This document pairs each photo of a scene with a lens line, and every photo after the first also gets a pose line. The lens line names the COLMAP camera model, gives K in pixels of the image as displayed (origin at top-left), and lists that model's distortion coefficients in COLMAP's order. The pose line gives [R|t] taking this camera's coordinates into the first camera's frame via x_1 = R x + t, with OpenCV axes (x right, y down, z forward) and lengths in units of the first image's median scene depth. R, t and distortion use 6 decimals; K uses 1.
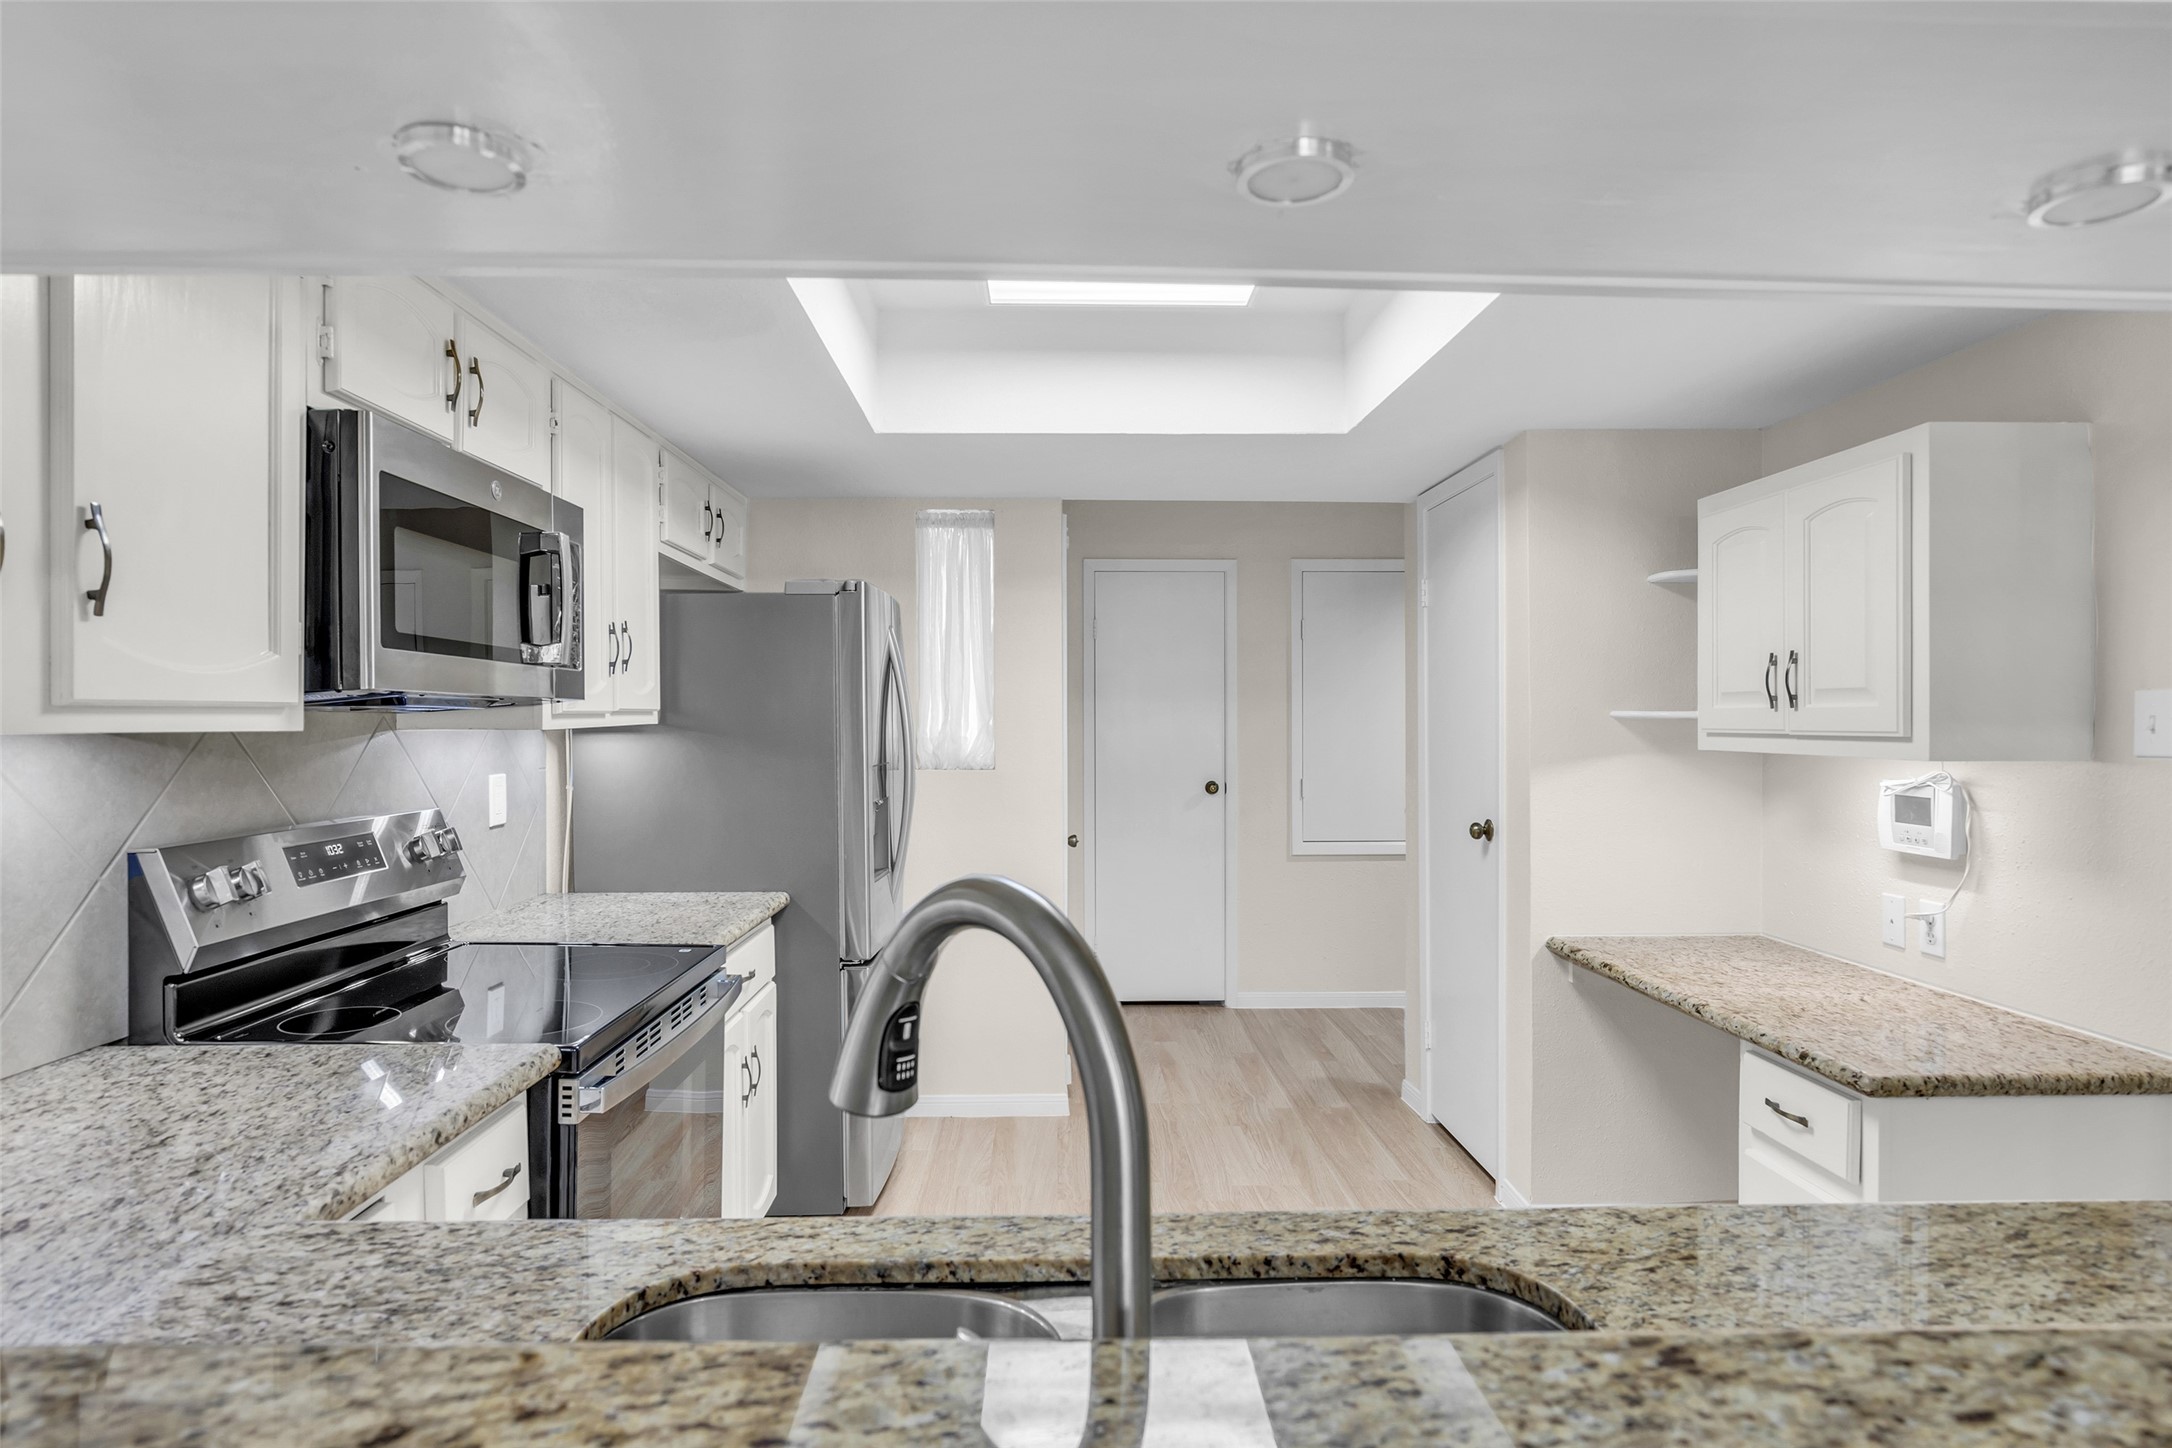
lens RADIAL K [[1180.0, 0, 1075.5], [0, 1180.0, 712.1], [0, 0, 1]] dist [-0.007776, 0.000309]
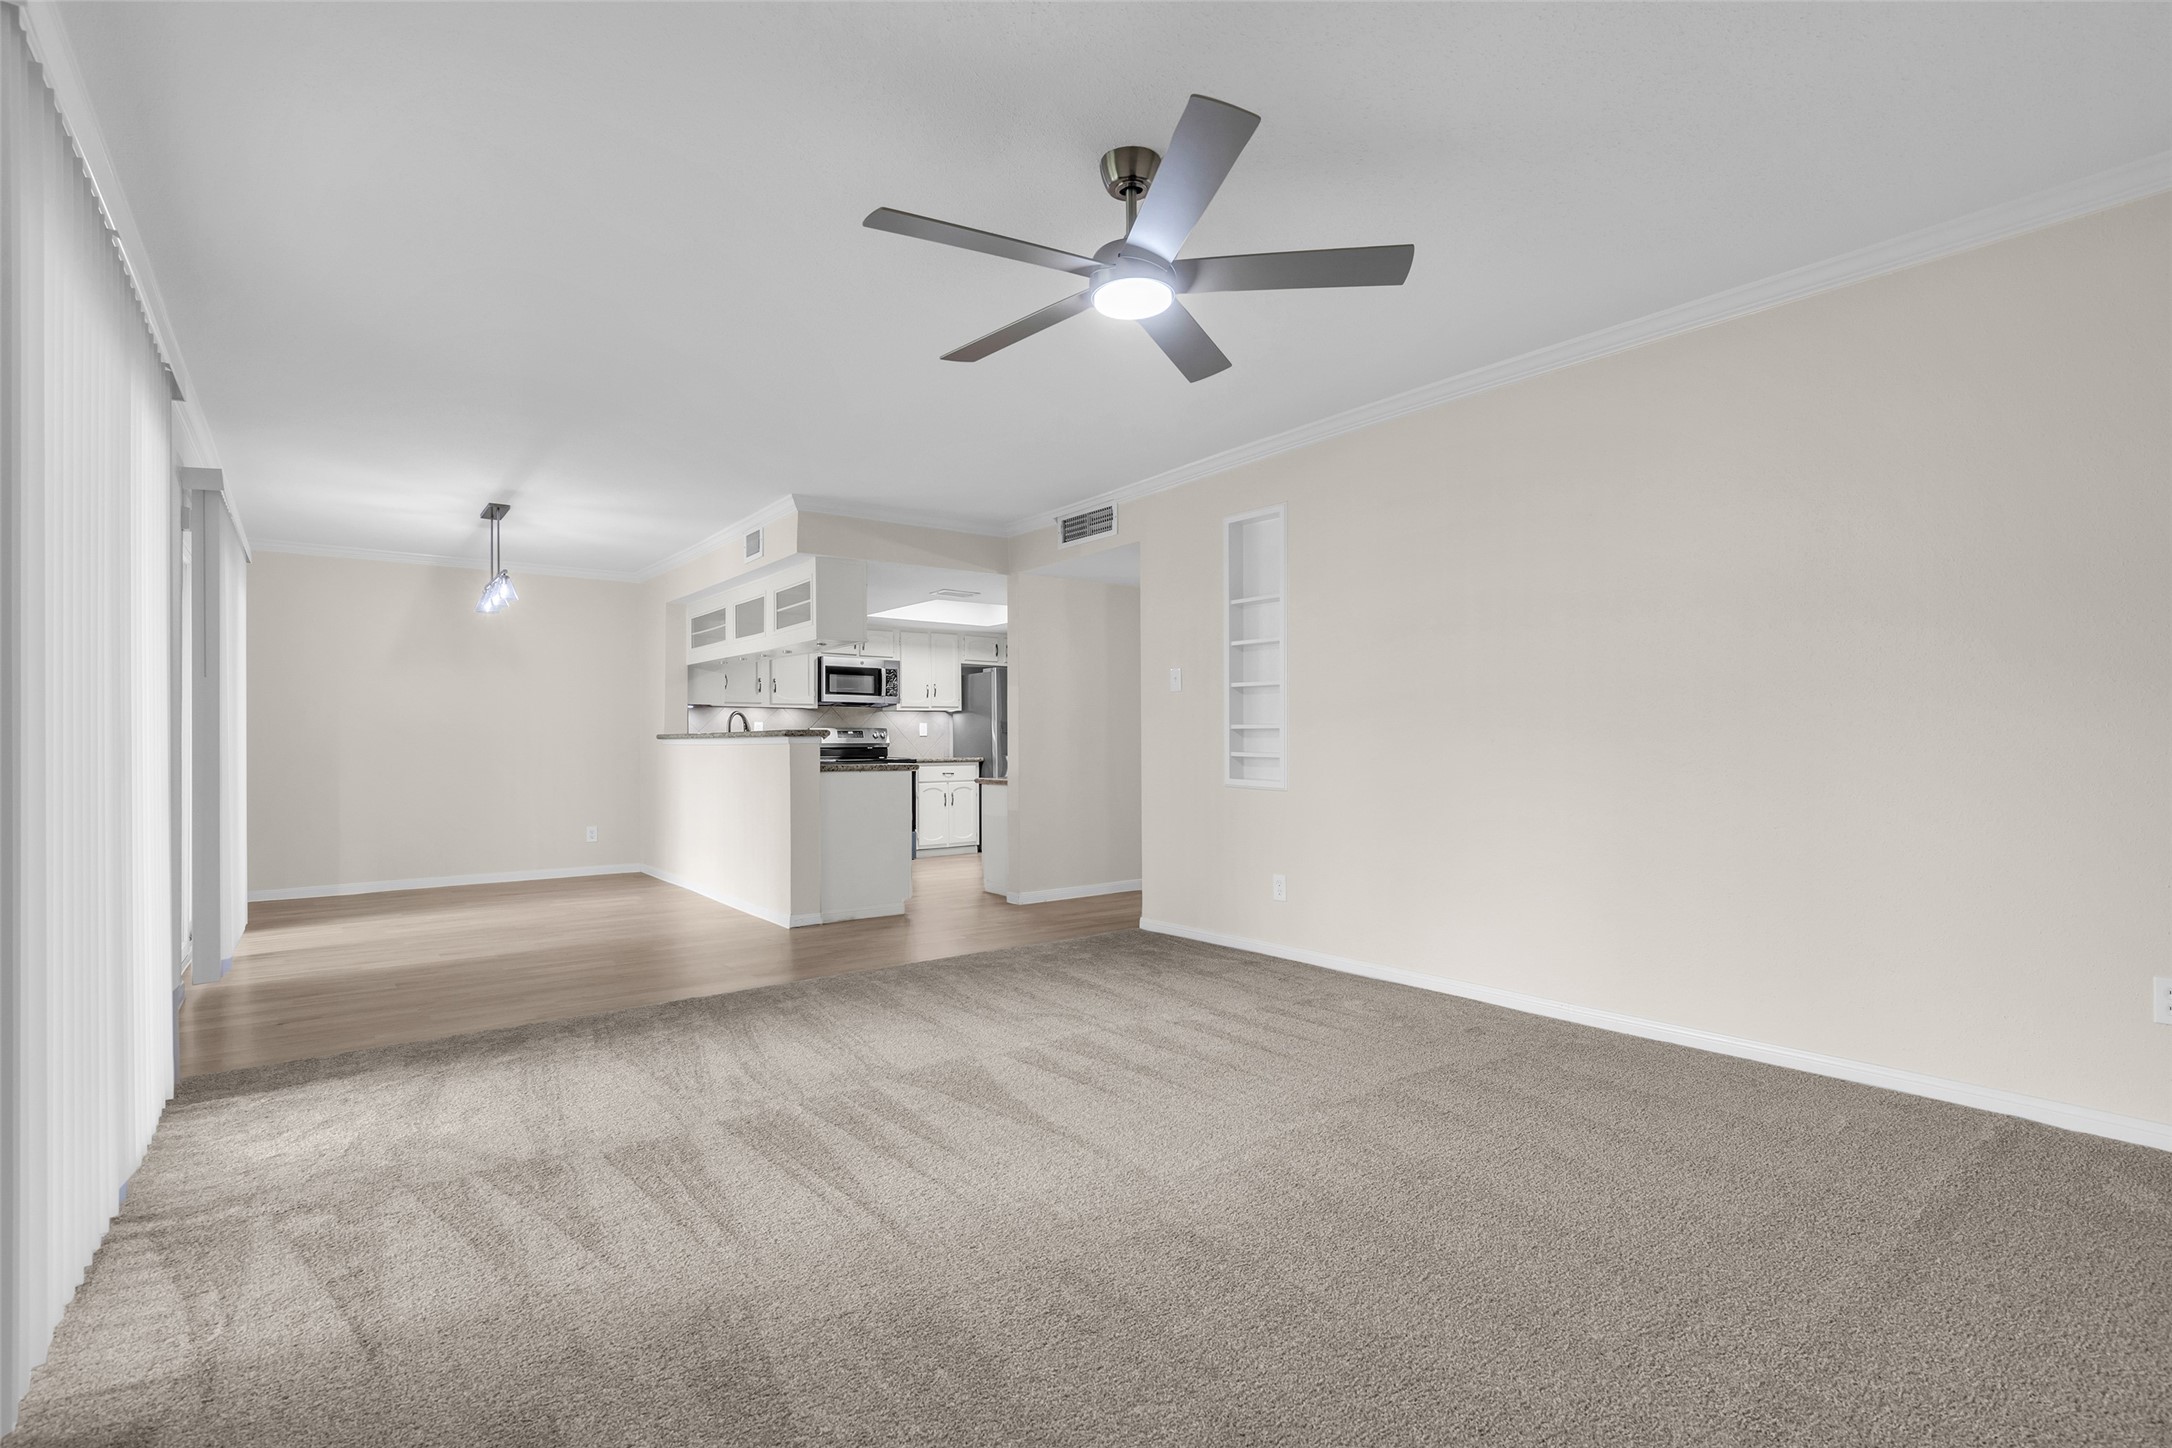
lens RADIAL K [[996.9, 0, 1076.3], [0, 996.9, 727.0], [0, 0, 1]] dist [-0.016996, 0.003217]
pose [[0.584171, -0.015098, -0.811490, 3.066805], [0.008665, 0.999886, -0.012366, 0.133540], [0.811585, 0.000192, 0.584235, -0.678593]]
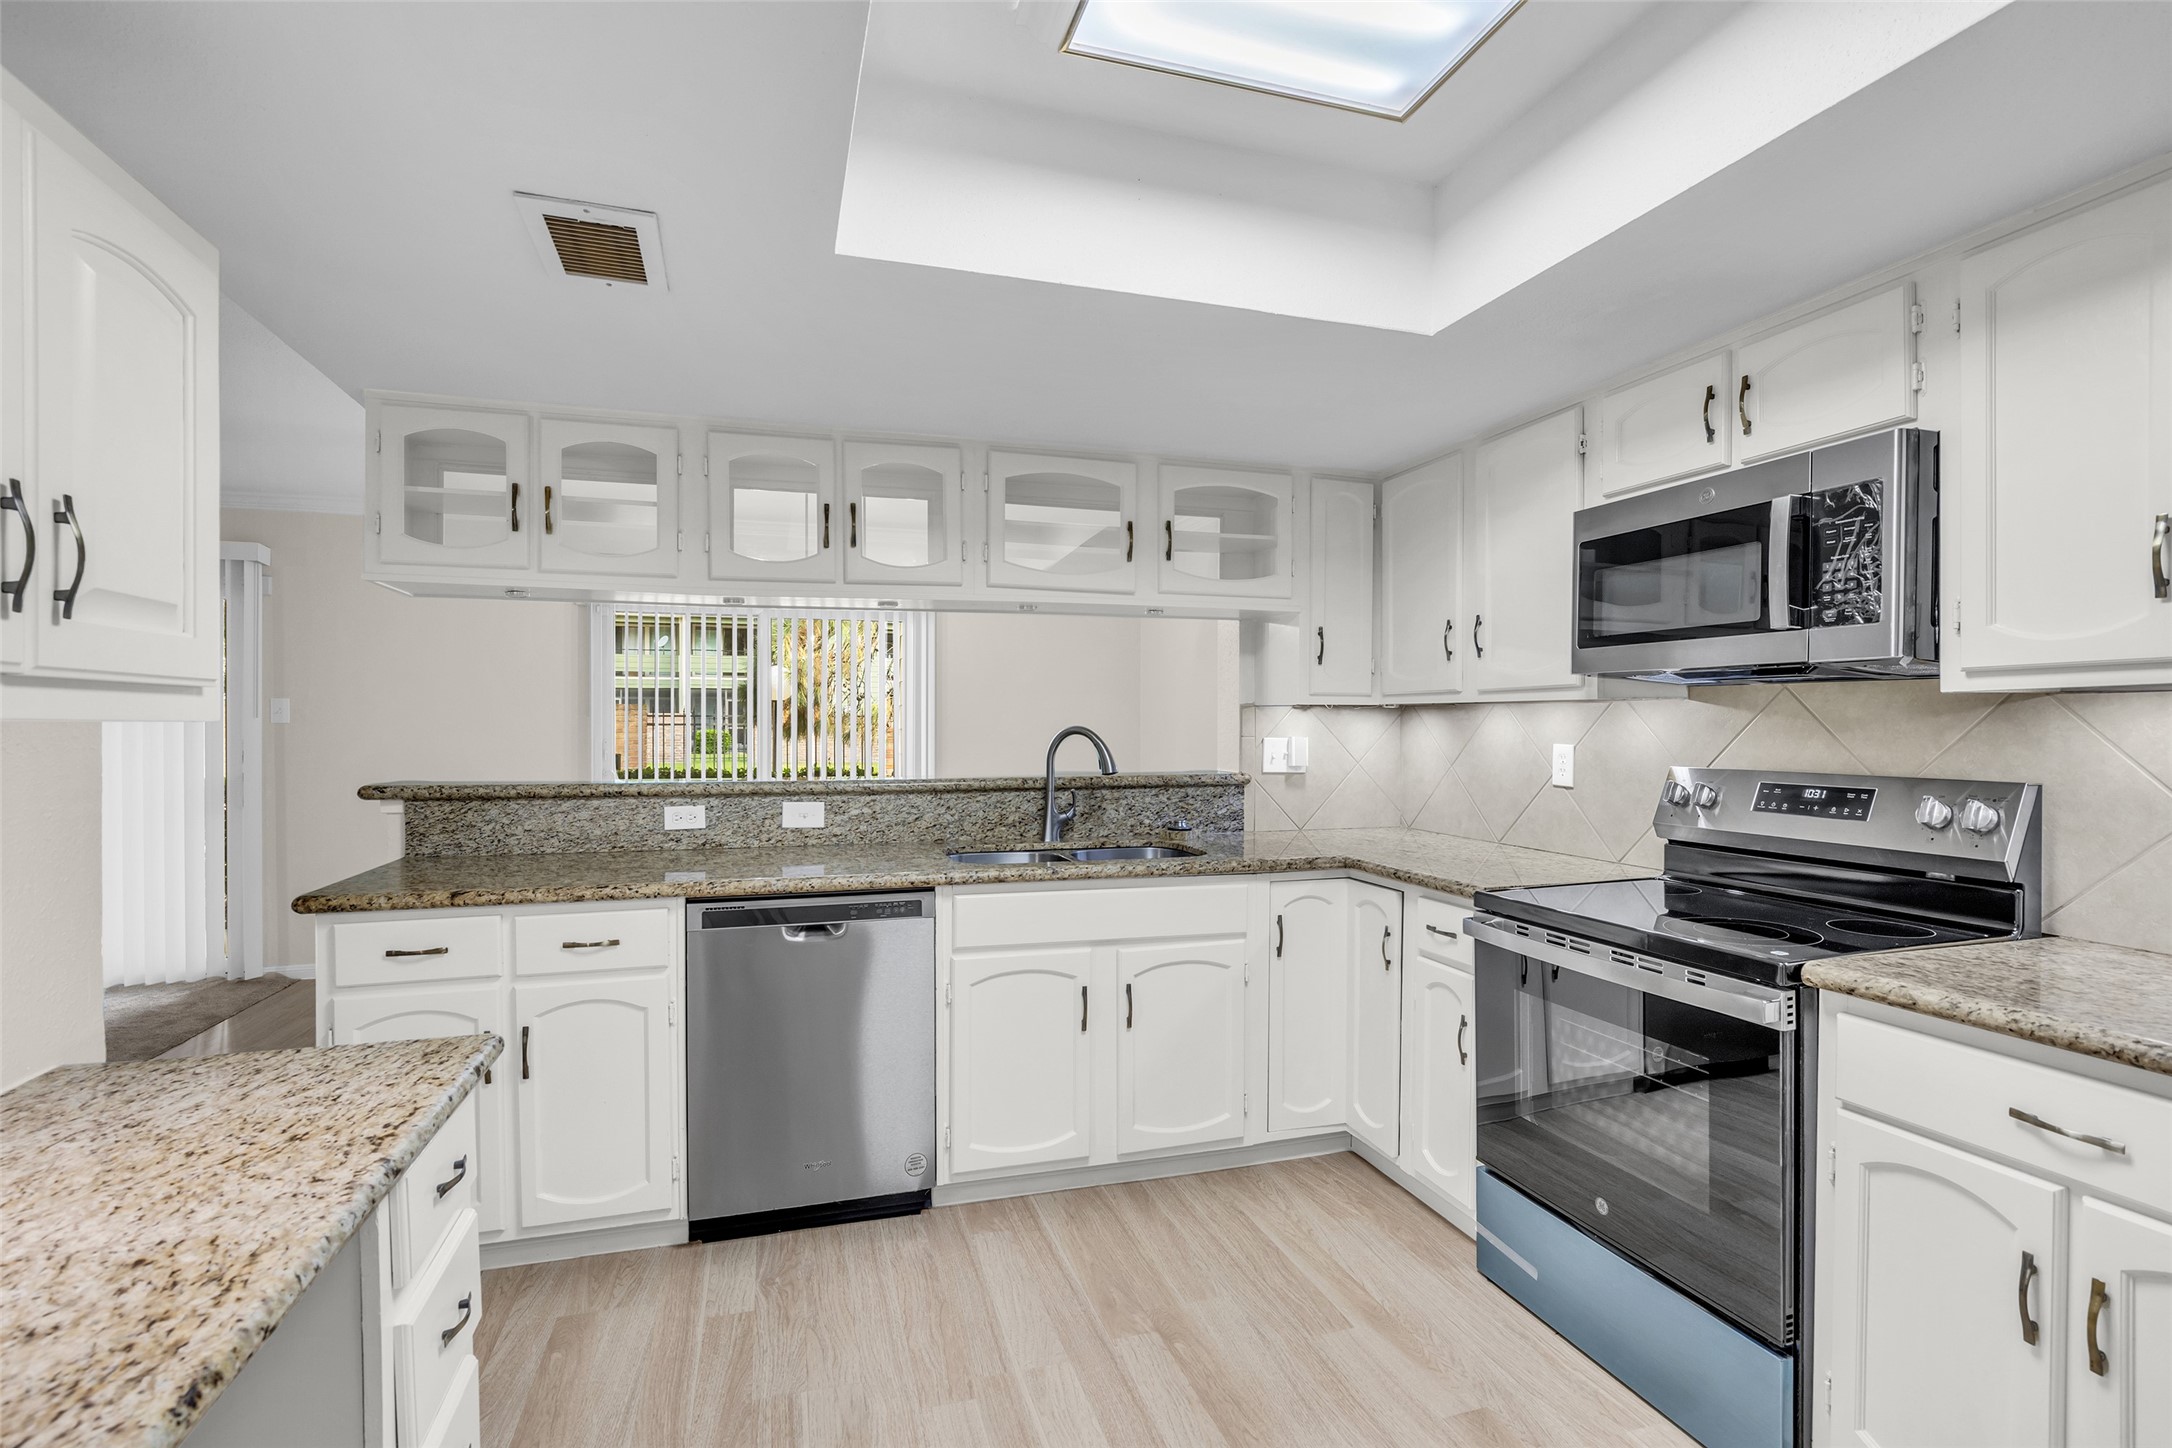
lens RADIAL K [[996.9, 0, 1083.0], [0, 996.9, 727.9], [0, 0, 1]] dist [-0.016996, 0.003217]
pose [[-0.959583, 0.000642, -0.281425, 0.336891], [0.001424, 0.999996, -0.002577, 0.041706], [0.281422, -0.002874, -0.959580, 1.508144]]
